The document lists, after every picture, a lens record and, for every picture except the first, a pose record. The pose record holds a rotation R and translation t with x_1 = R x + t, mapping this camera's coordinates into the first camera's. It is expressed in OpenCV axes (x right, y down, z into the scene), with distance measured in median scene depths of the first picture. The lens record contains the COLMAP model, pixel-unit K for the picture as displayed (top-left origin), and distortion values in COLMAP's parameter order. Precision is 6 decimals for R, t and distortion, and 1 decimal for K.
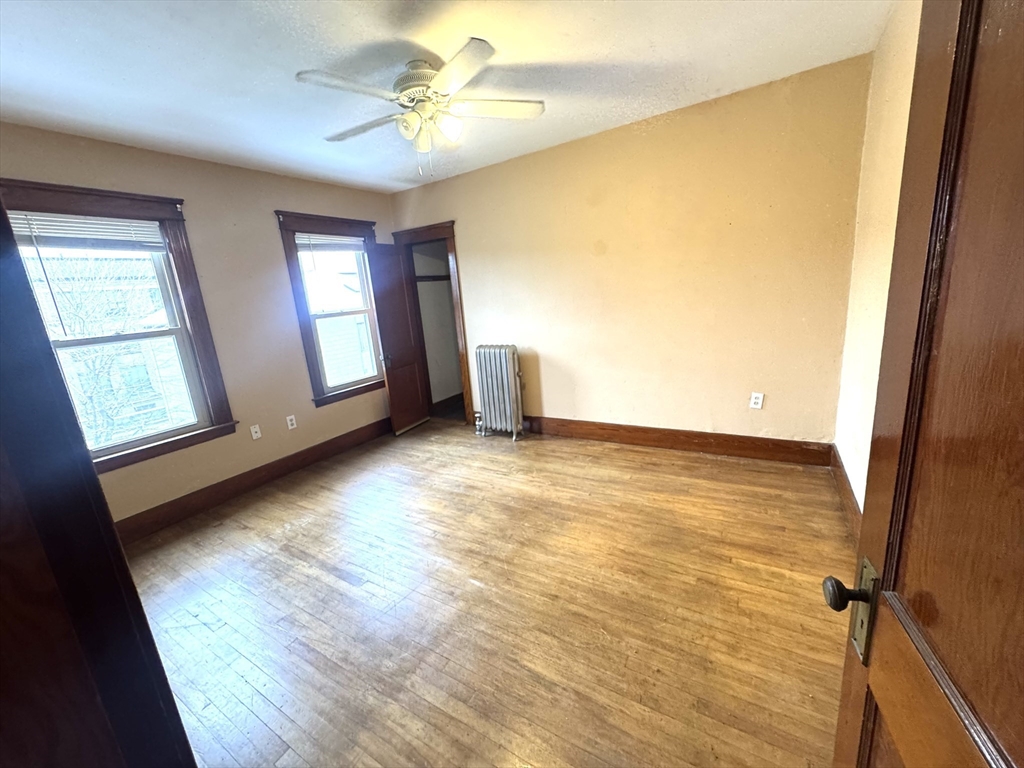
lens RADIAL K [[406.8, 0, 509.8], [0, 406.8, 384.8], [0, 0, 1]] dist [0.000243, 0.000146]
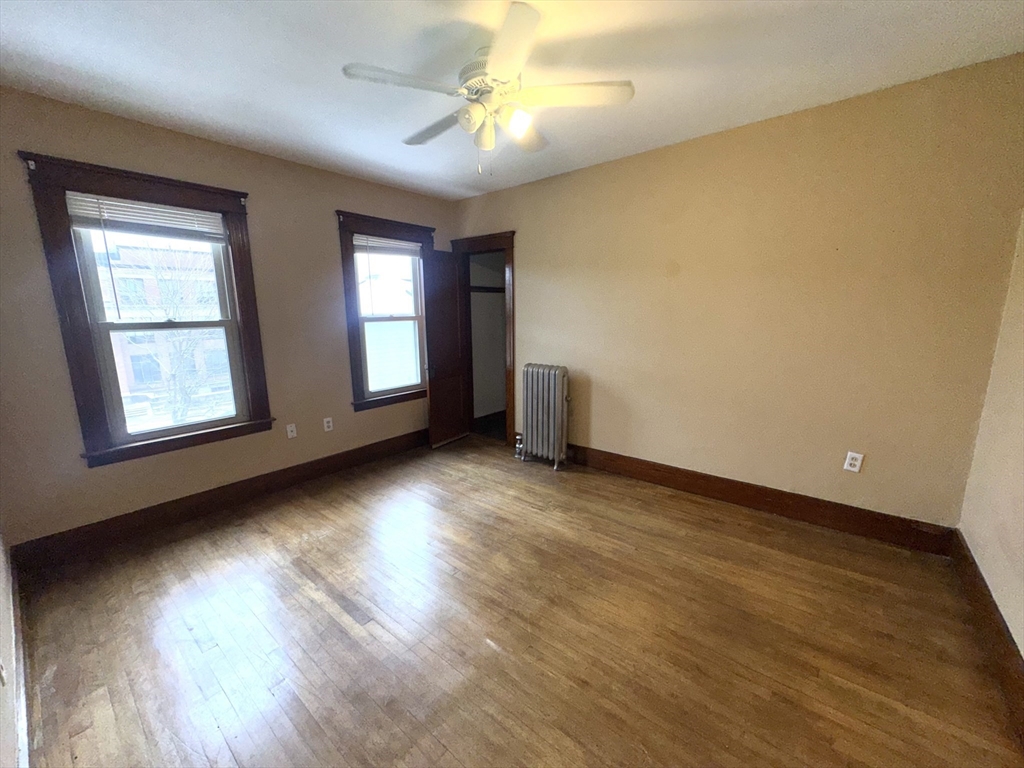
lens RADIAL K [[406.8, 0, 509.8], [0, 406.8, 384.8], [0, 0, 1]] dist [0.000243, 0.000146]
pose [[0.987957, 0.097969, -0.119765, 0.001345], [-0.102316, 0.994278, -0.030689, -0.021279], [0.116073, 0.042573, 0.992328, 0.097723]]
